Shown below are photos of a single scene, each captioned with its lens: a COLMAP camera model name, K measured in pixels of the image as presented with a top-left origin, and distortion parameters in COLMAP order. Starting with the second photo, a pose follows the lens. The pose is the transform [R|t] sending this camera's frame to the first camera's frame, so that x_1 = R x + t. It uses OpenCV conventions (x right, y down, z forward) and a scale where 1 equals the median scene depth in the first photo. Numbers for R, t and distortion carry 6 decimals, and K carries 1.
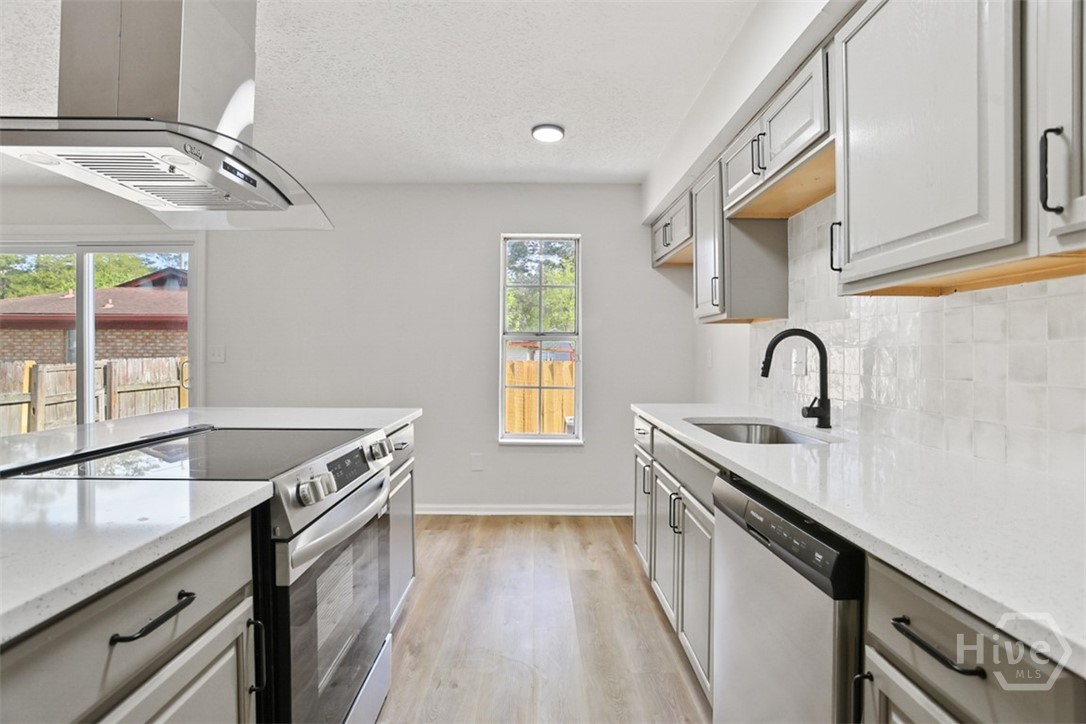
lens RADIAL K [[536.3, 0, 543.6], [0, 536.3, 358.4], [0, 0, 1]] dist [-0.066697, 0.013616]
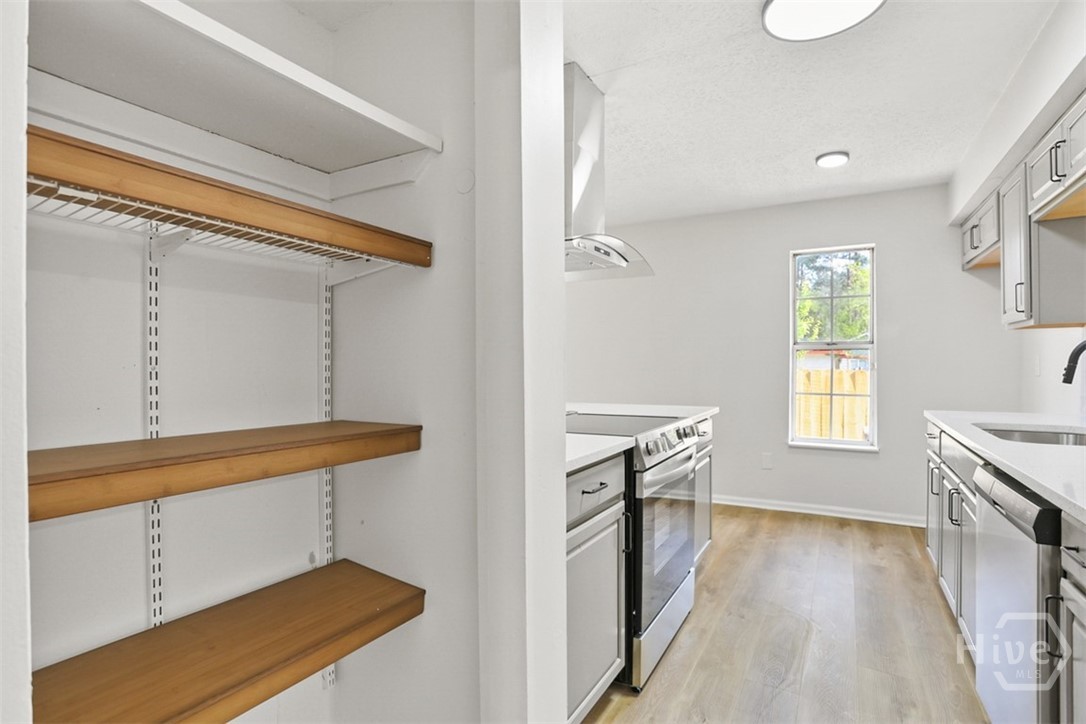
lens RADIAL K [[535.9, 0, 528.8], [0, 535.9, 370.5], [0, 0, 1]] dist [-0.071964, 0.027045]
pose [[0.850010, -0.002059, -0.526763, 0.044688], [0.004179, 0.999987, 0.002835, 0.002576], [0.526750, -0.004611, 0.850008, -0.261460]]
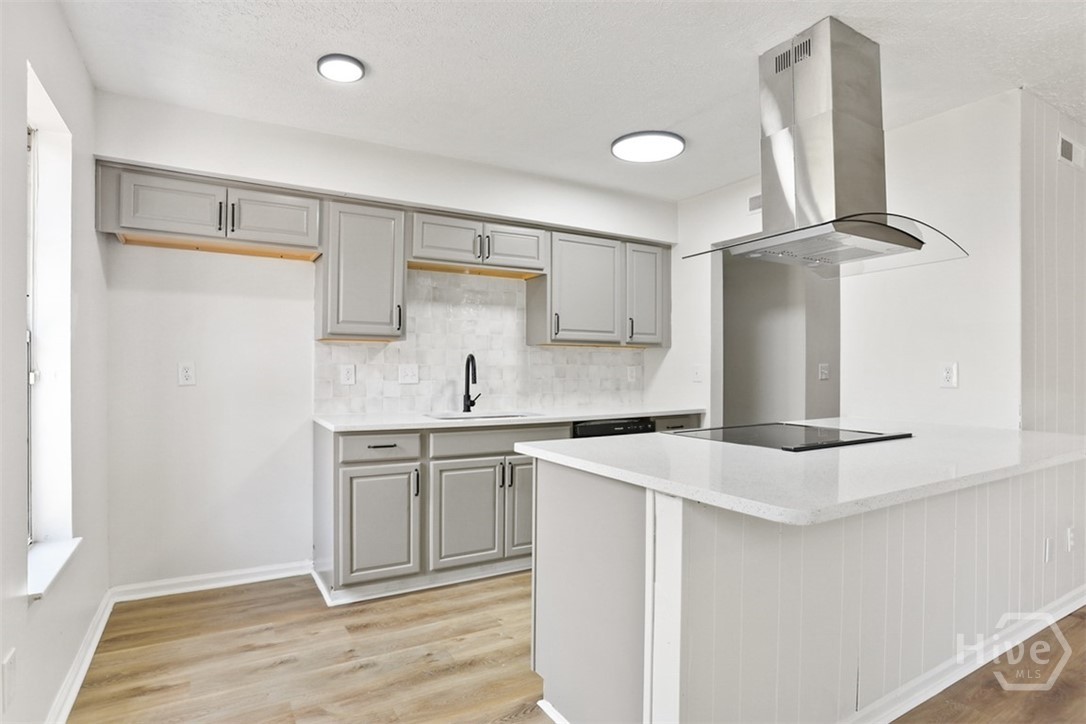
lens RADIAL K [[562.8, 0, 590.3], [0, 562.8, 364.5], [0, 0, 1]] dist [-0.055574, 0.000632]
pose [[-0.546687, -0.001201, 0.837336, -0.897294], [0.001185, 0.999997, 0.002207, -0.019618], [-0.837336, 0.002199, -0.546684, 1.224363]]
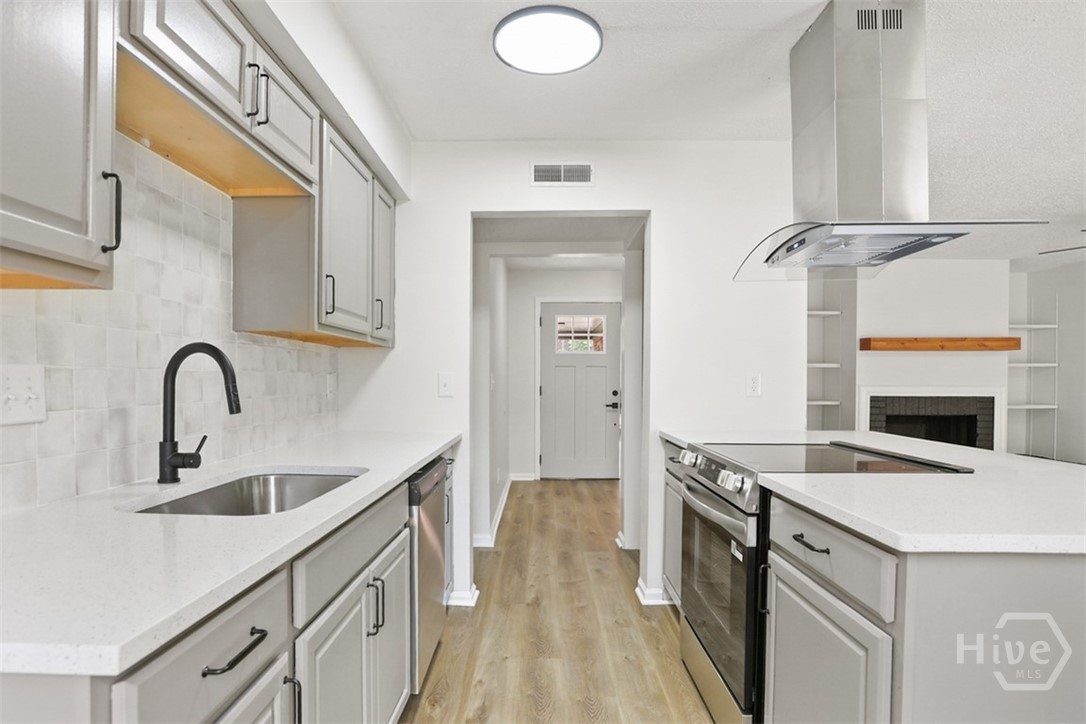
lens RADIAL K [[570.6, 0, 506.7], [0, 570.6, 383.4], [0, 0, 1]] dist [-0.000804, -0.000004]
pose [[-0.996579, -0.009121, 0.082144, 0.012162], [-0.008037, 0.999876, 0.013519, -0.011576], [-0.082257, 0.012813, -0.996529, 1.270457]]
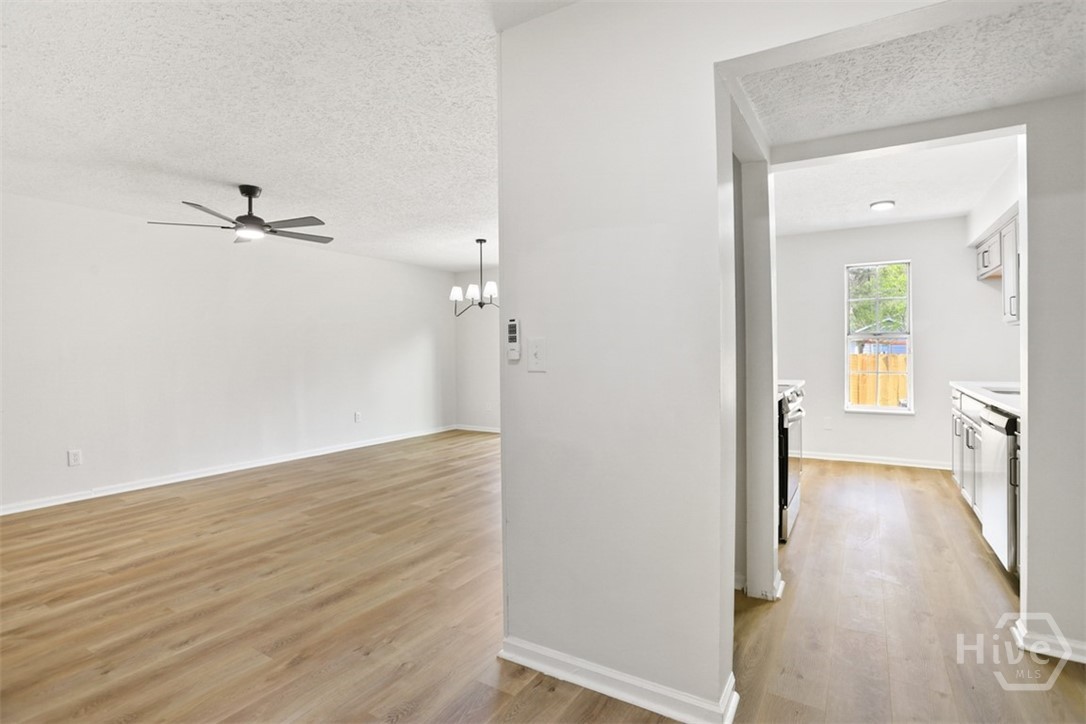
lens RADIAL K [[529.6, 0, 542.6], [0, 529.6, 355.7], [0, 0, 1]] dist [-0.066958, 0.031043]
pose [[0.841999, -0.007957, -0.539421, -0.019891], [0.009470, 0.999955, 0.000032, 0.002794], [0.539396, -0.005135, 0.842036, -0.869869]]
